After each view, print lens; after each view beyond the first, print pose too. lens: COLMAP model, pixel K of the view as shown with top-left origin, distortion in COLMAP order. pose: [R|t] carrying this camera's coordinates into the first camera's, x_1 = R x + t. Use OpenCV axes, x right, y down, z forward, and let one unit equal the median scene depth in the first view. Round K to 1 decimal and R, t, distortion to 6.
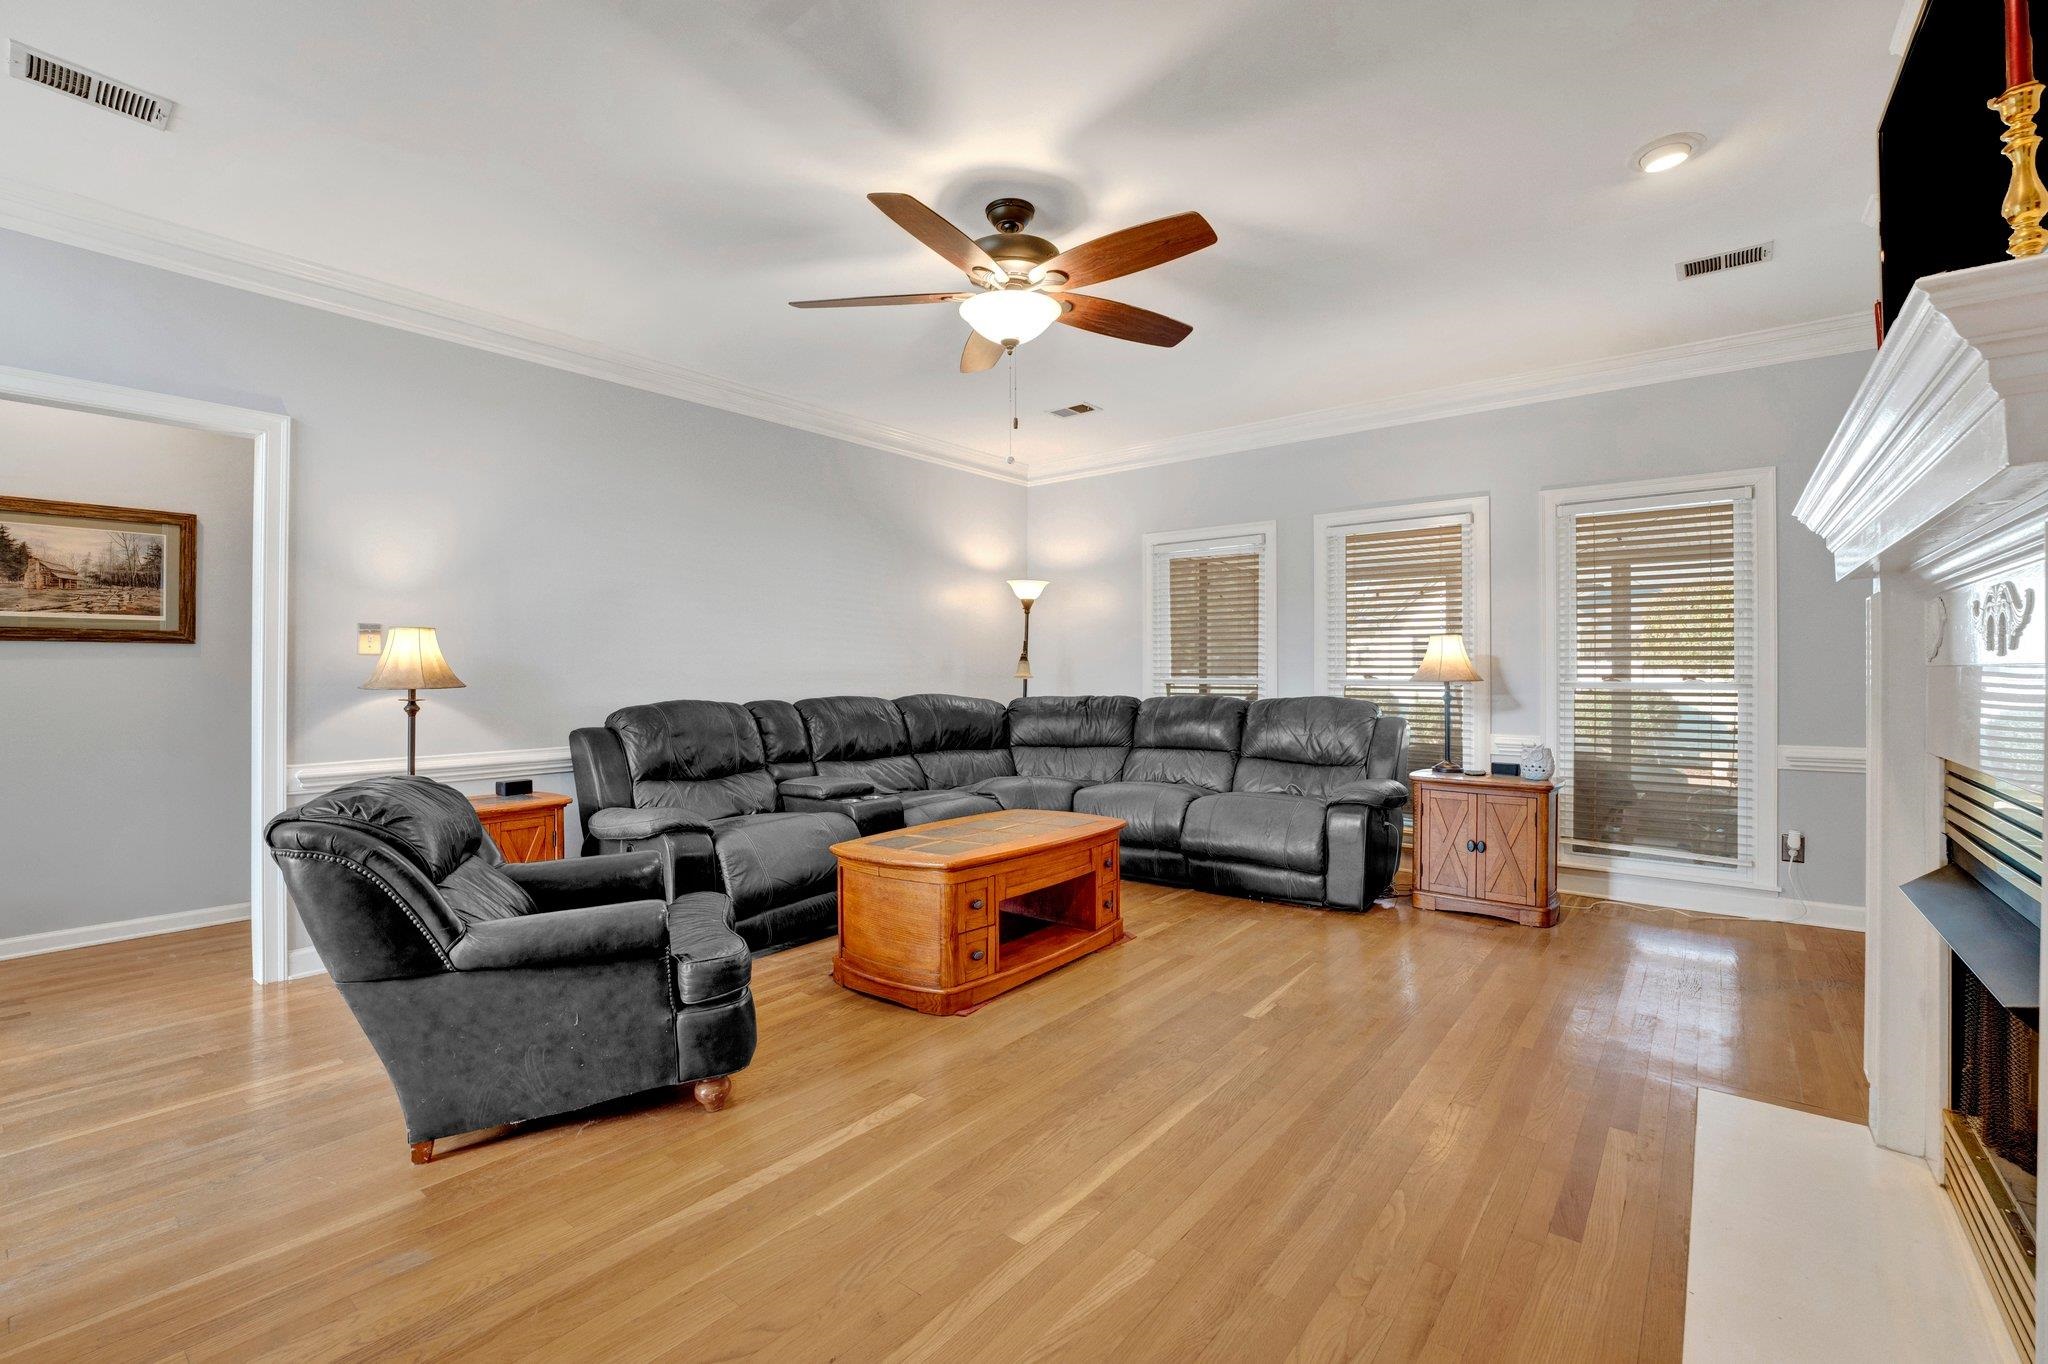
lens RADIAL K [[876.7, 0, 1009.5], [0, 876.7, 679.6], [0, 0, 1]] dist [-0.013471, -0.000061]
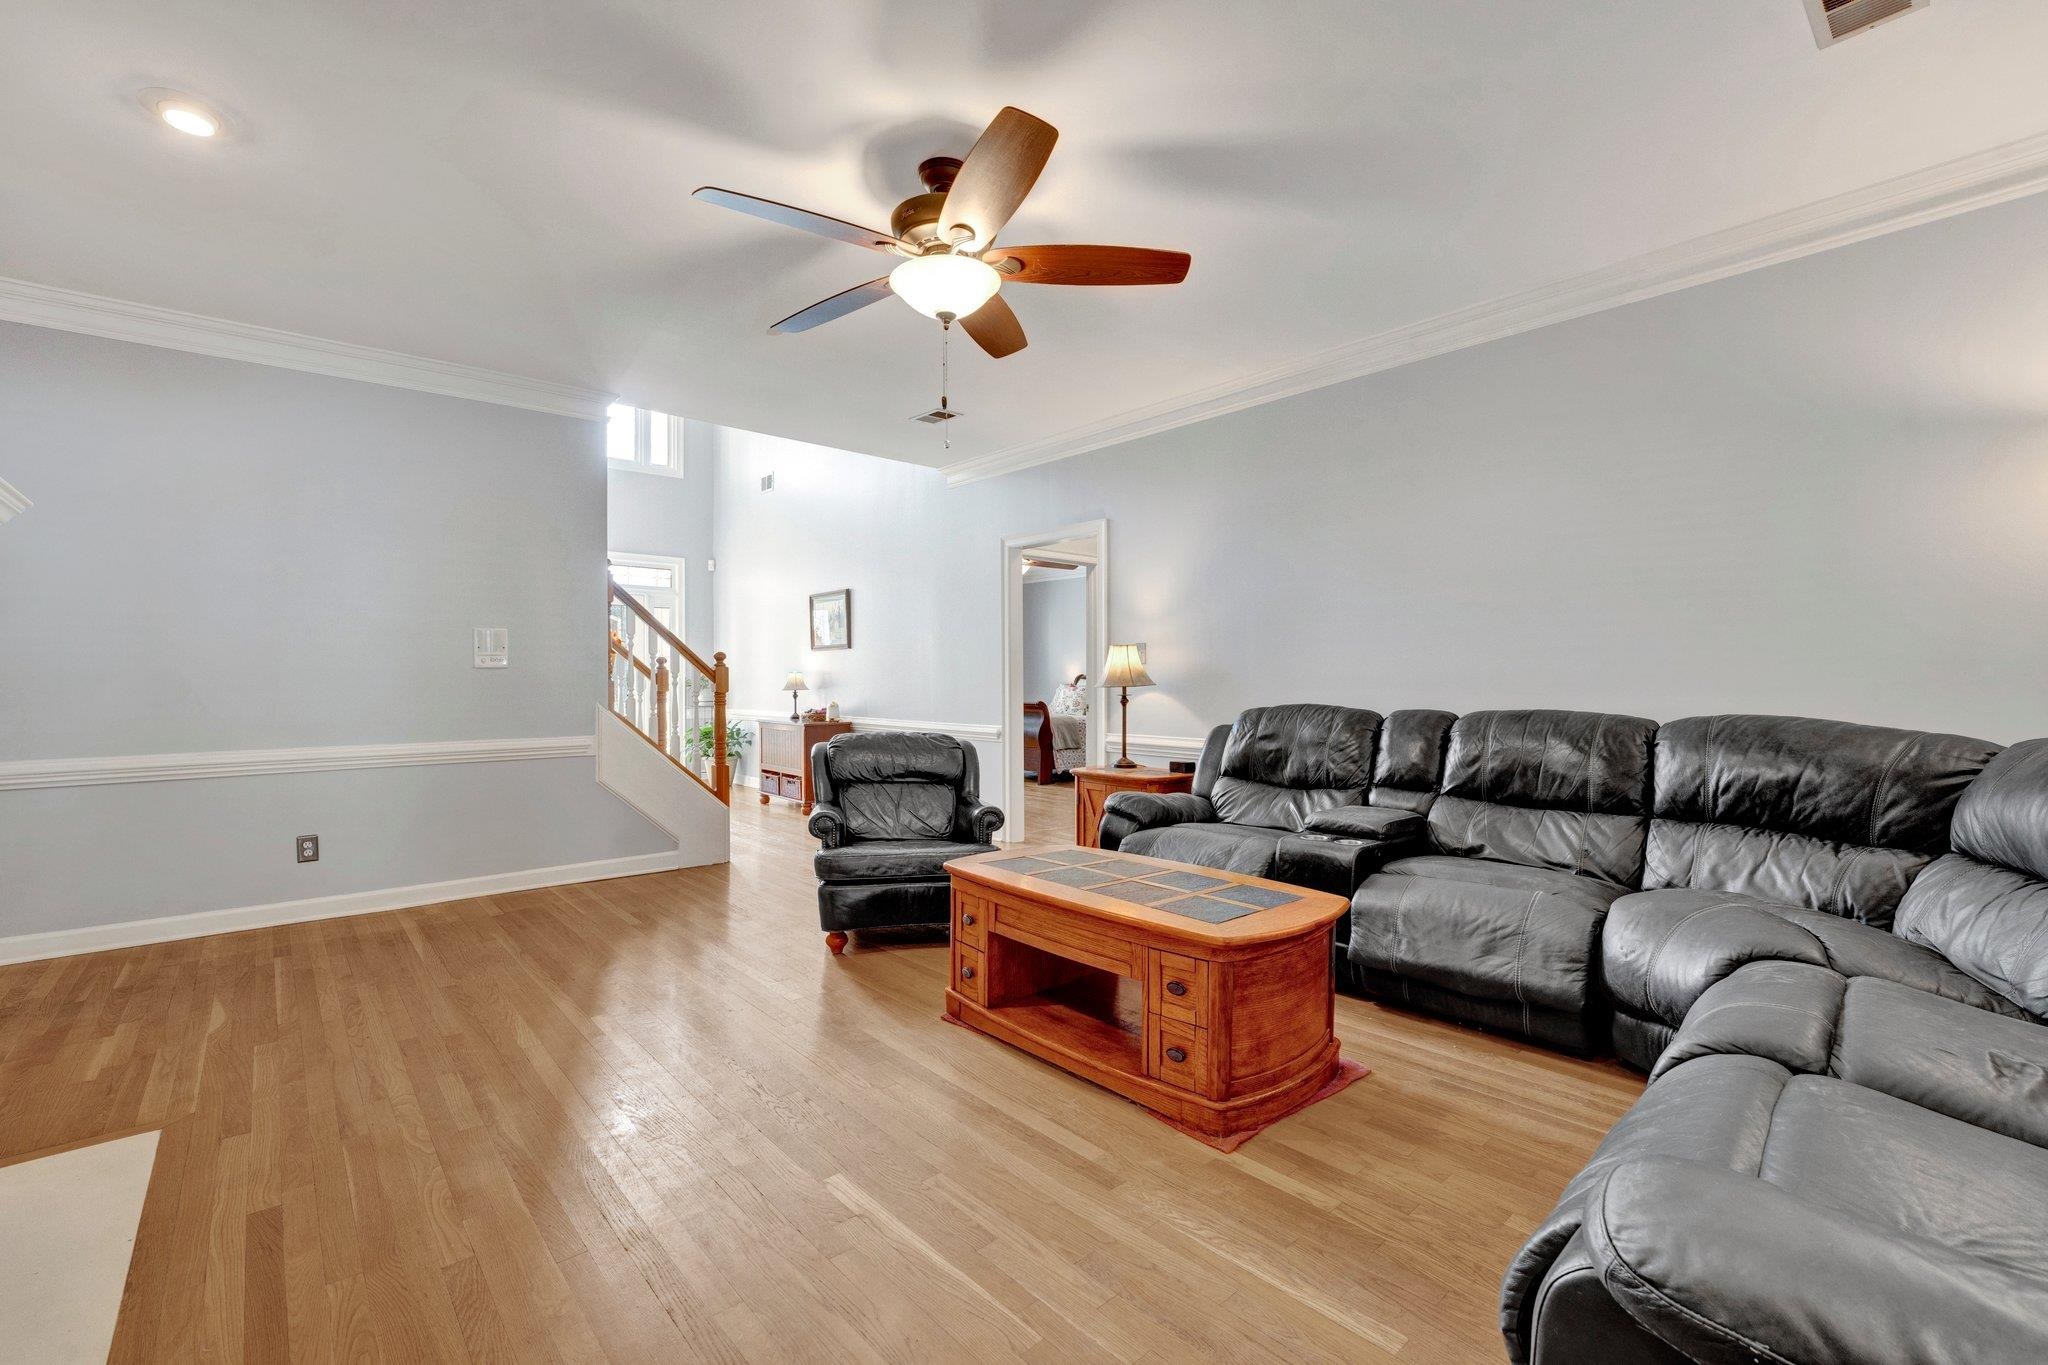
lens RADIAL K [[876.7, 0, 1009.5], [0, 876.7, 680.1], [0, 0, 1]] dist [-0.013471, -0.000061]
pose [[-0.174629, -0.002688, -0.984631, 0.737903], [-0.004377, 0.999989, -0.001954, 0.002536], [0.984625, 0.003968, -0.174639, 1.010828]]
